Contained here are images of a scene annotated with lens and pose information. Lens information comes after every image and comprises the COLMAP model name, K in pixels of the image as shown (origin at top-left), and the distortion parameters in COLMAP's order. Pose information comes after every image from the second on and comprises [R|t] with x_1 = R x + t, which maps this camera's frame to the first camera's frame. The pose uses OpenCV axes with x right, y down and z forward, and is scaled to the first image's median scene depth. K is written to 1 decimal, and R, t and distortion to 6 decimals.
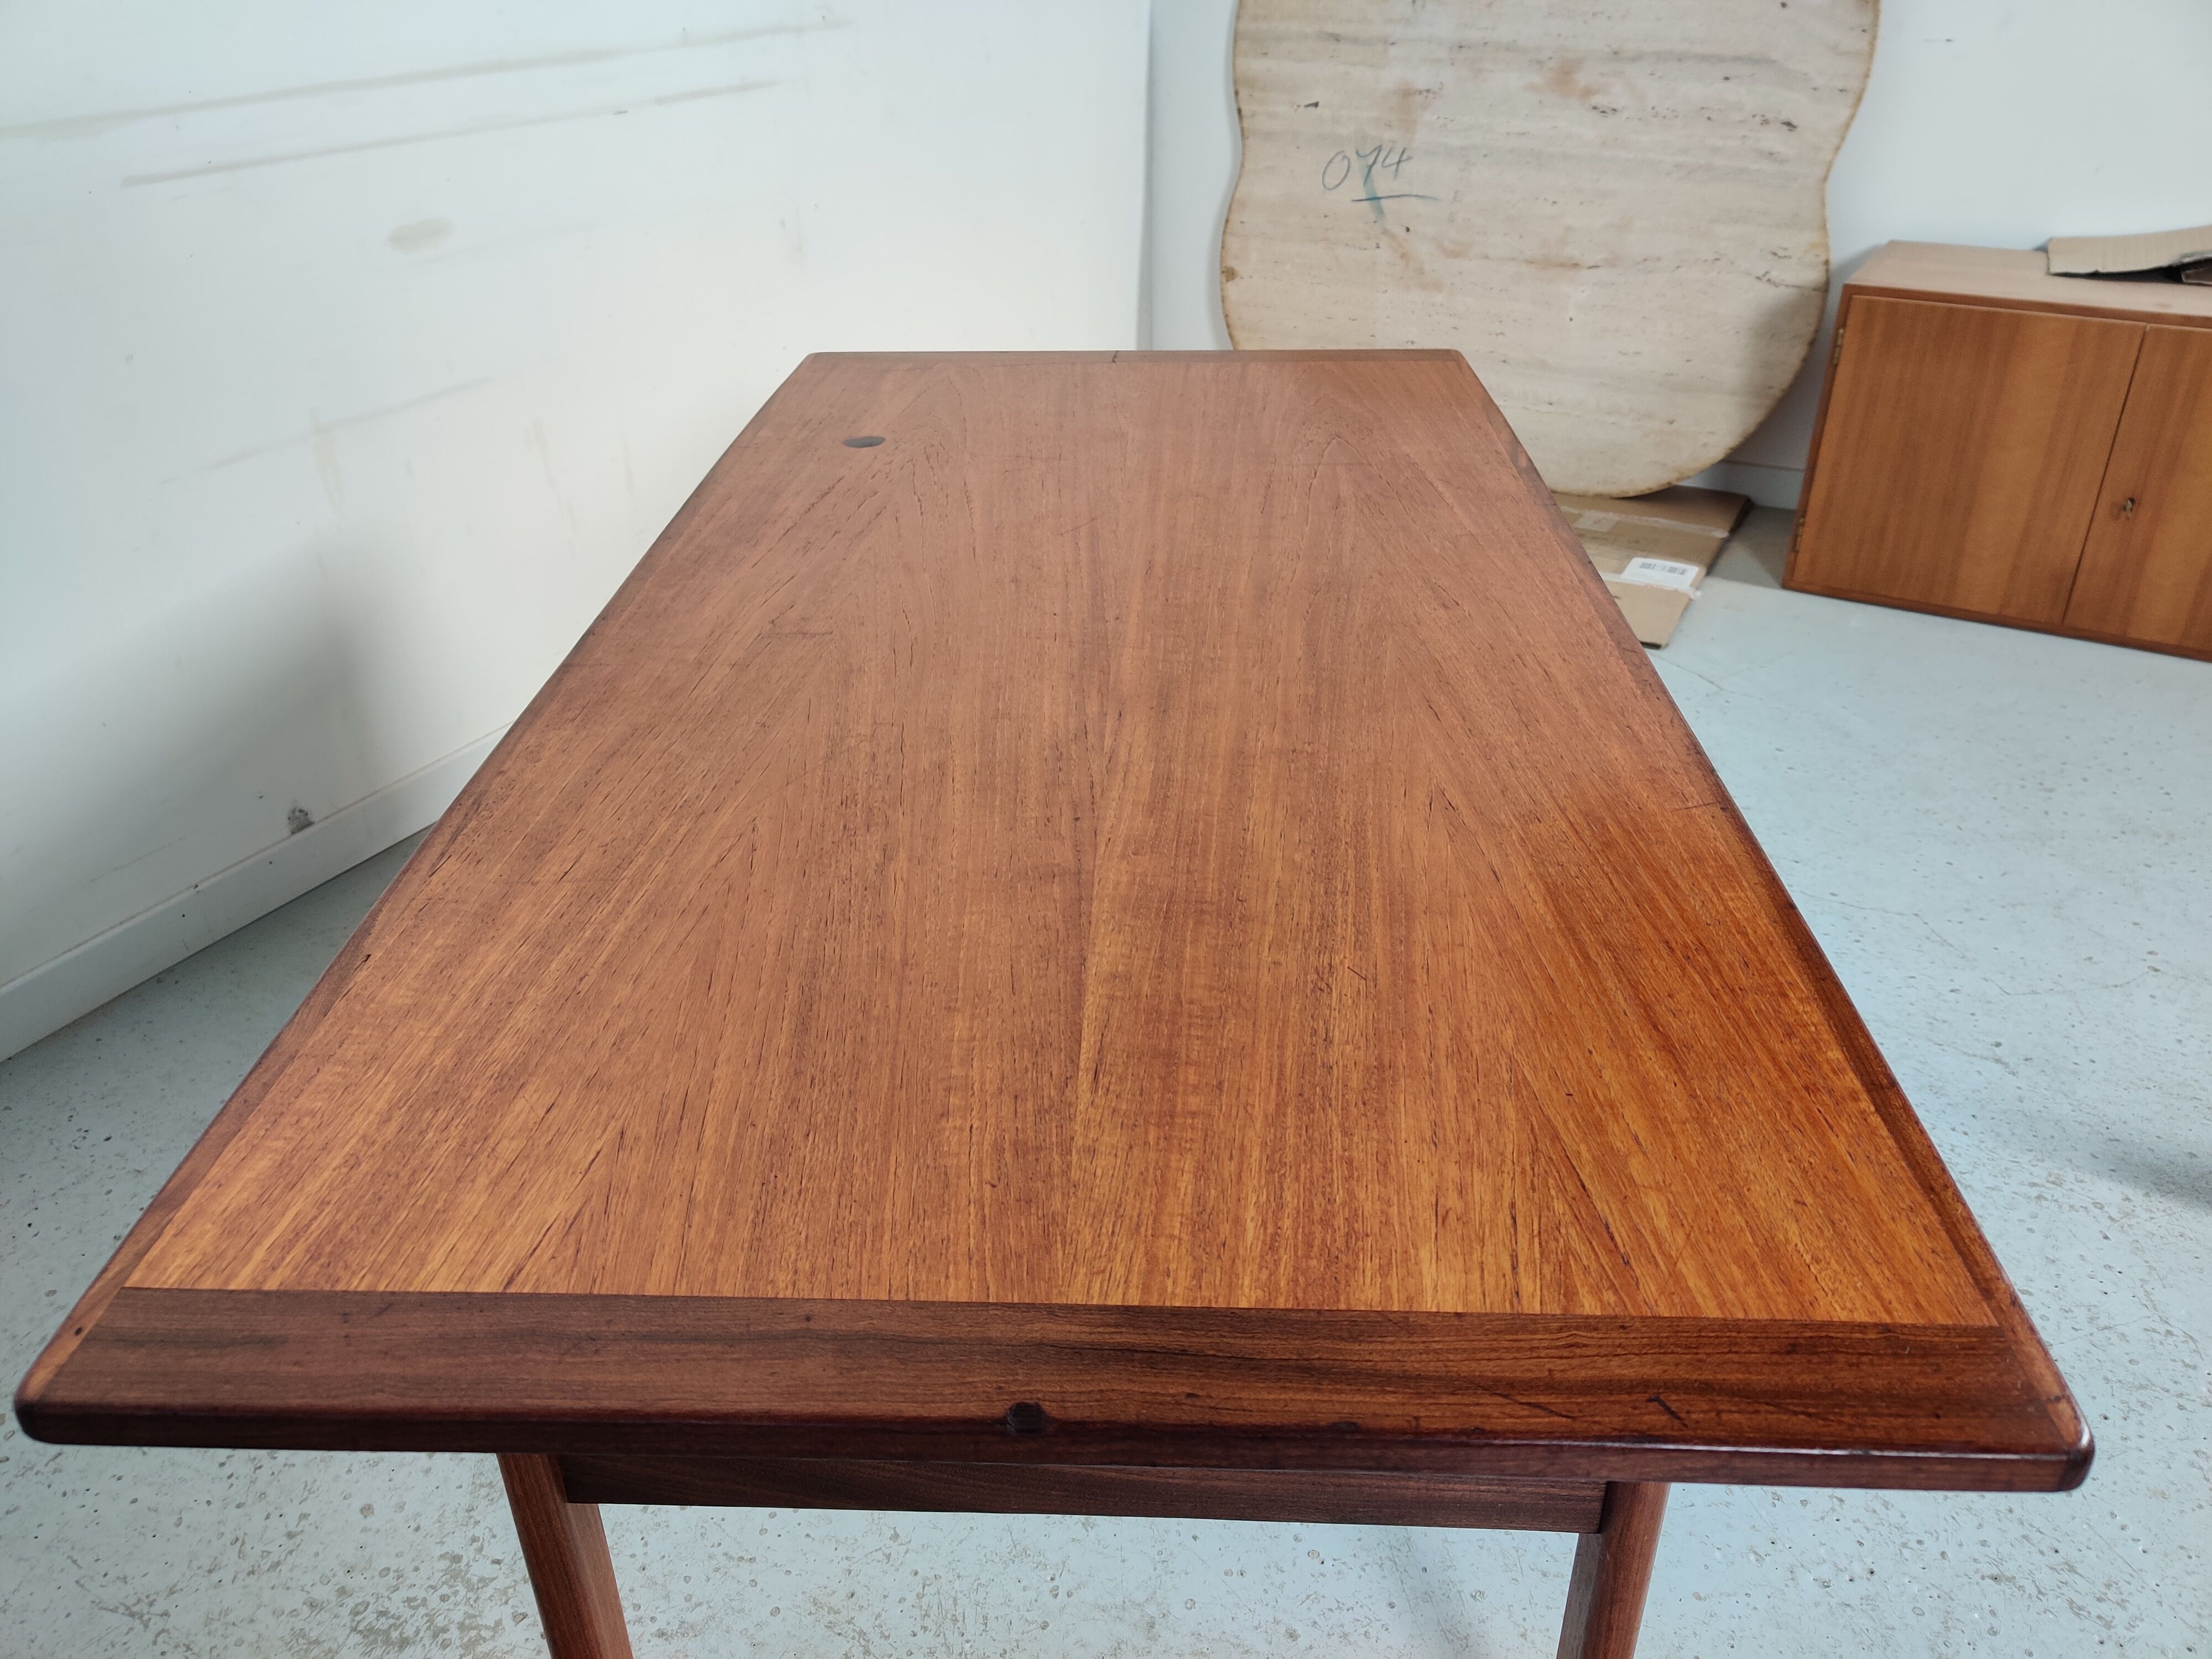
lens RADIAL K [[1670.2, 0, 1101.8], [0, 1670.2, 835.2], [0, 0, 1]] dist [0.050910, -0.044179]
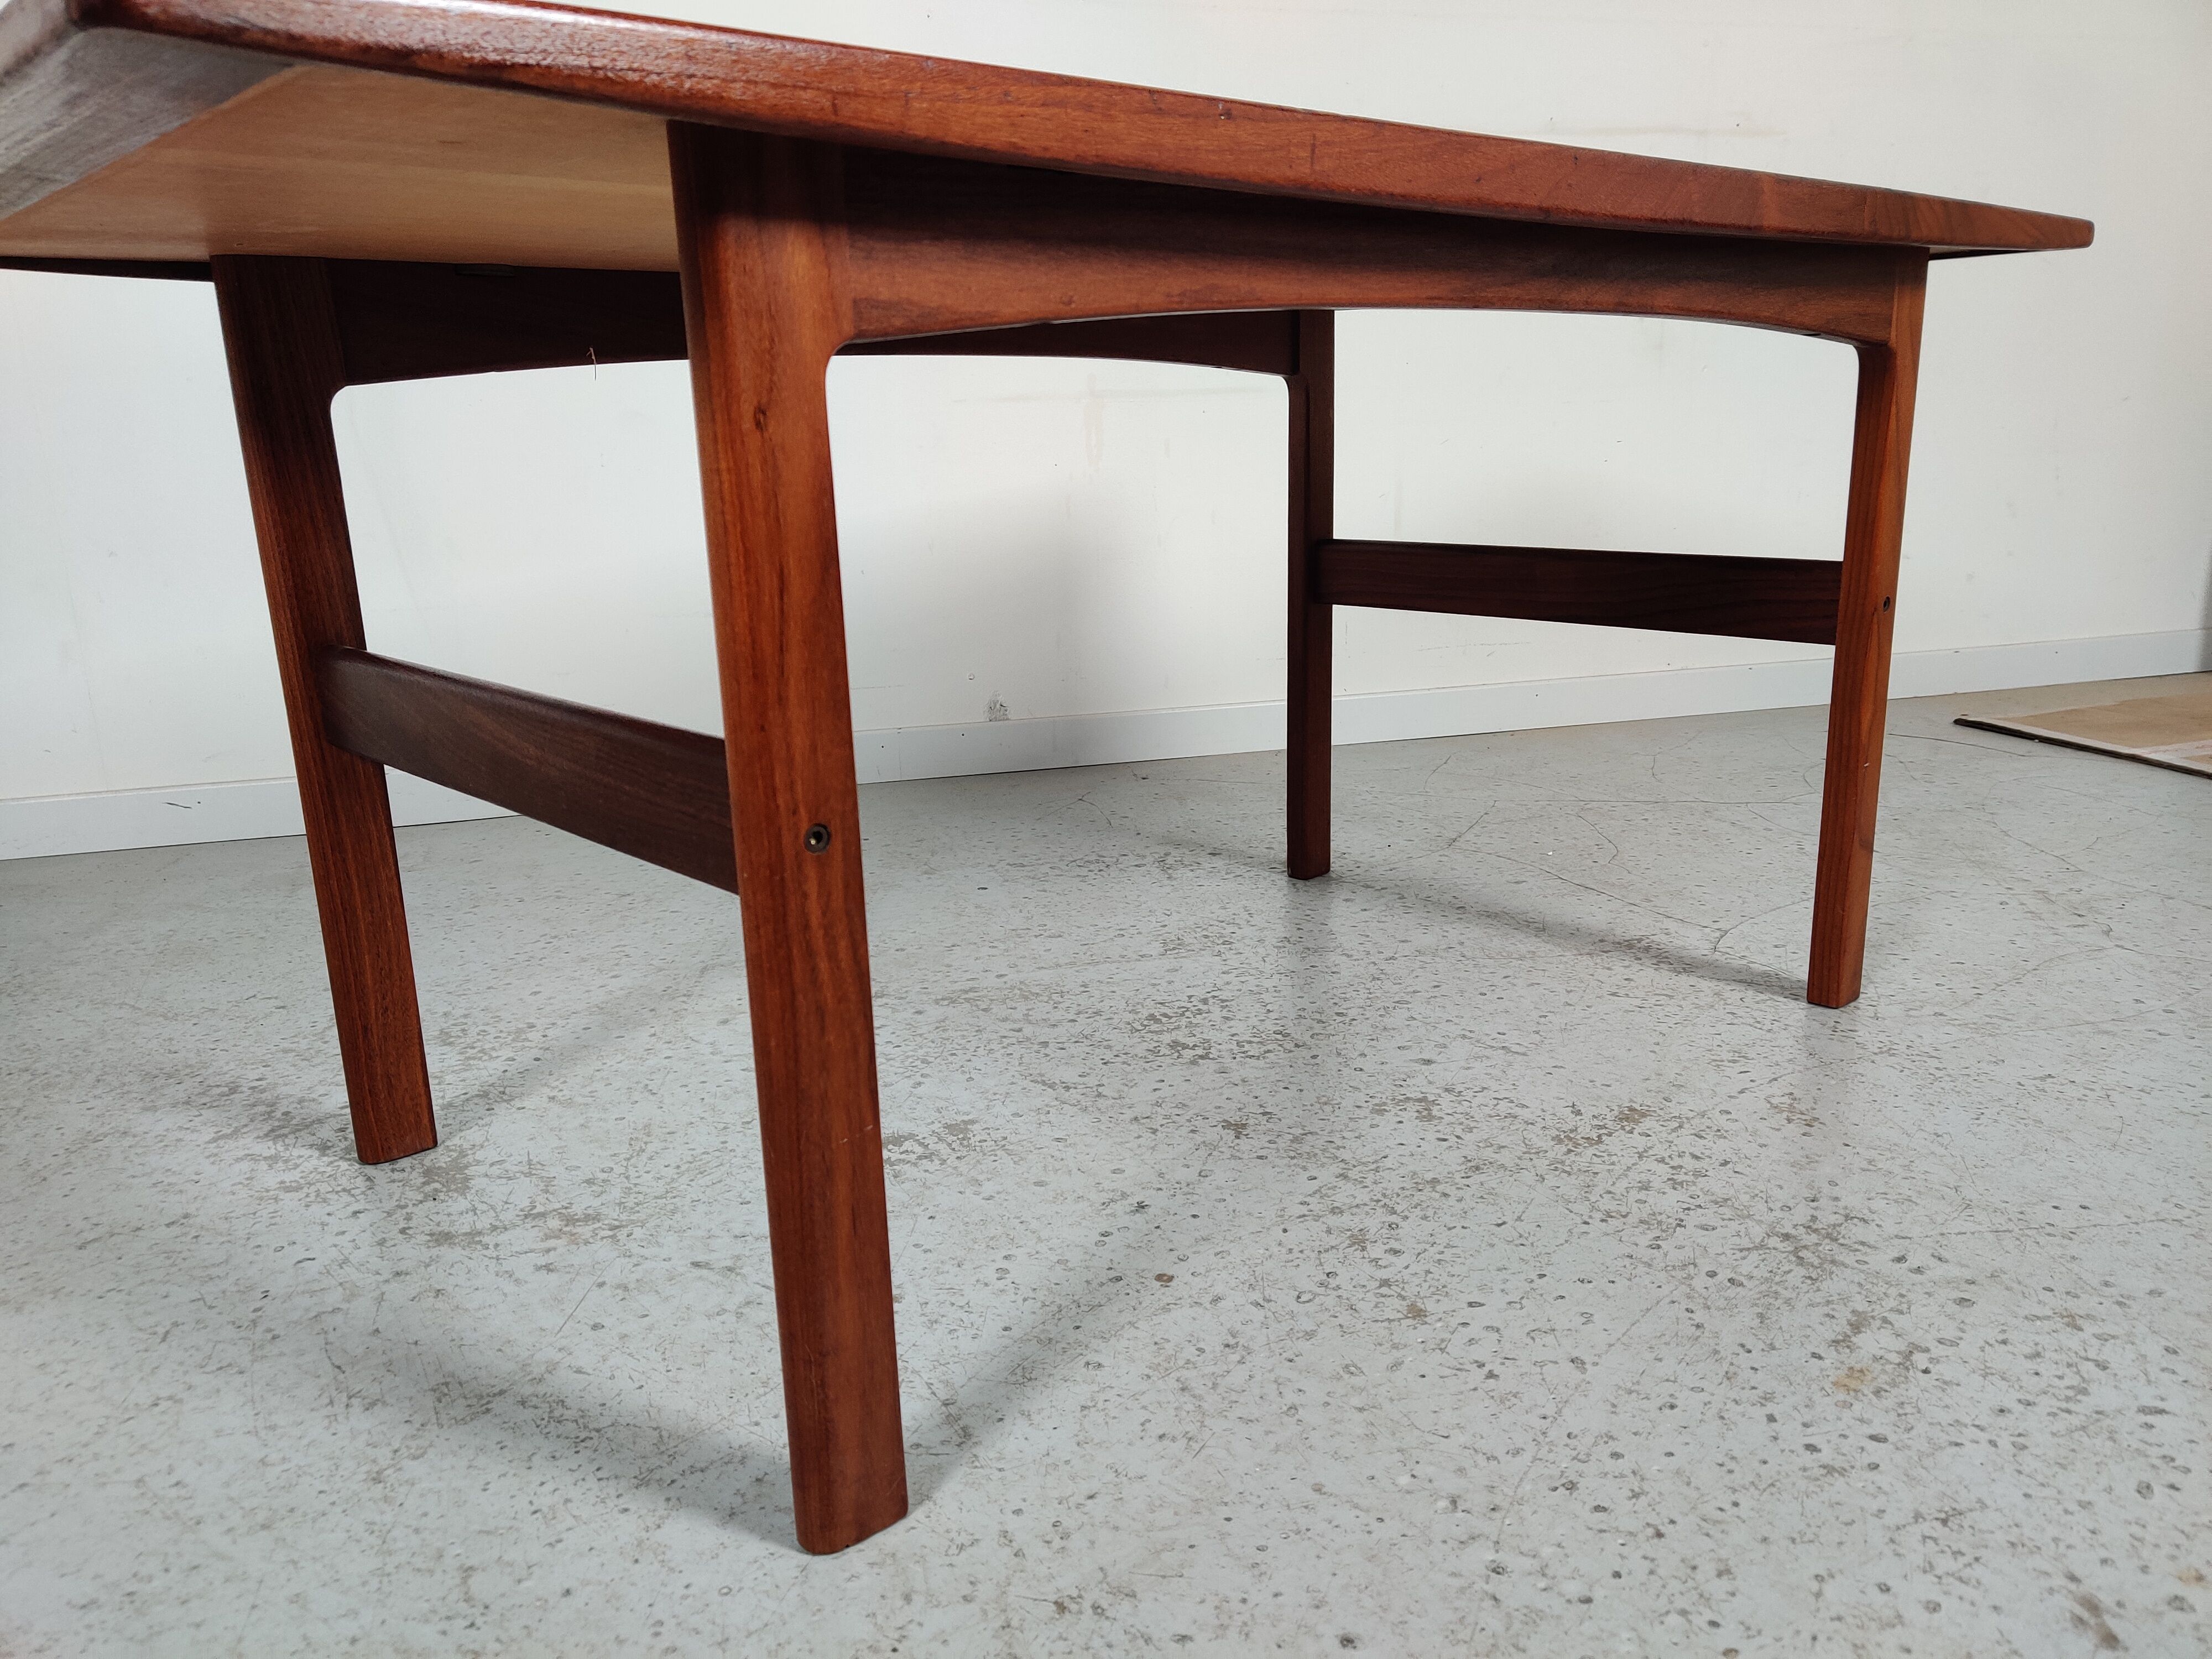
lens RADIAL K [[1670.2, 0, 1113.9], [0, 1670.2, 846.0], [0, 0, 1]] dist [0.050910, -0.044179]
pose [[0.701216, 0.170958, -0.692148, 0.930531], [-0.338810, 0.934101, -0.112529, 0.411383], [0.627299, 0.313414, 0.712929, 0.514465]]
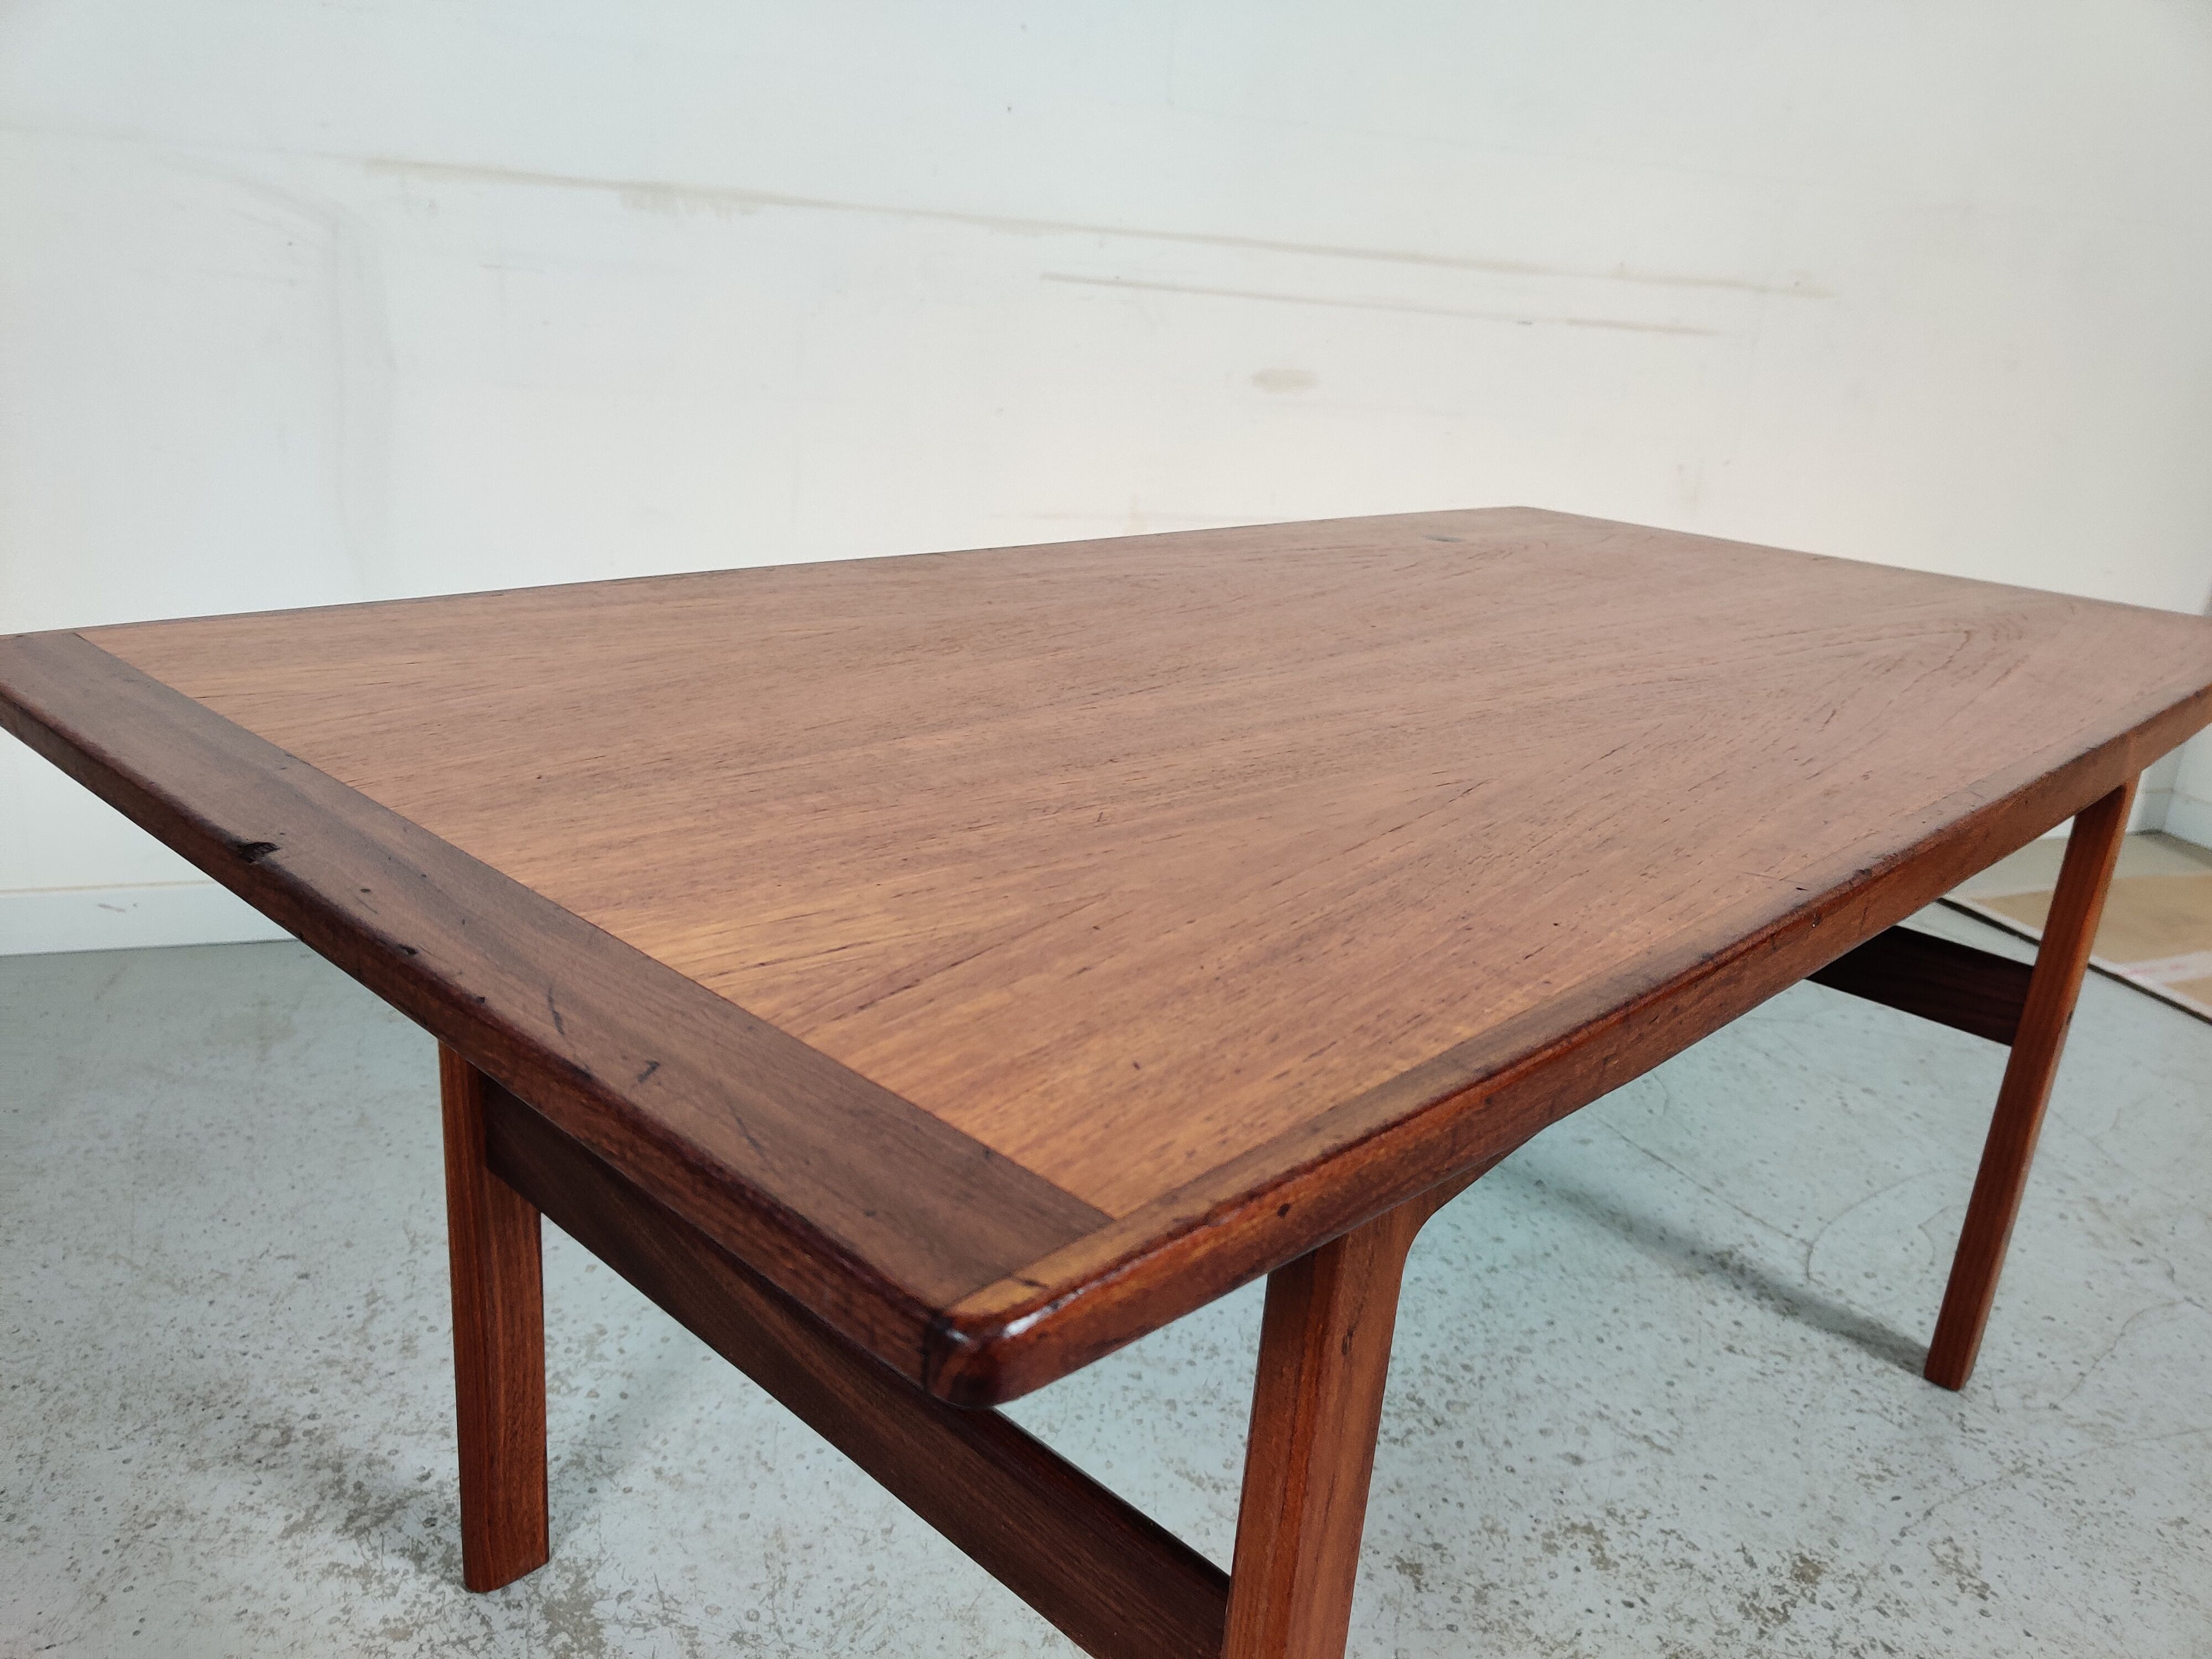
lens RADIAL K [[1670.2, 0, 1099.0], [0, 1670.2, 835.2], [0, 0, 1]] dist [0.050910, -0.044179]
pose [[0.752043, 0.275829, -0.598623, 0.555983], [-0.401360, 0.912063, -0.083970, 0.137408], [0.522821, 0.303412, 0.796617, 0.288877]]
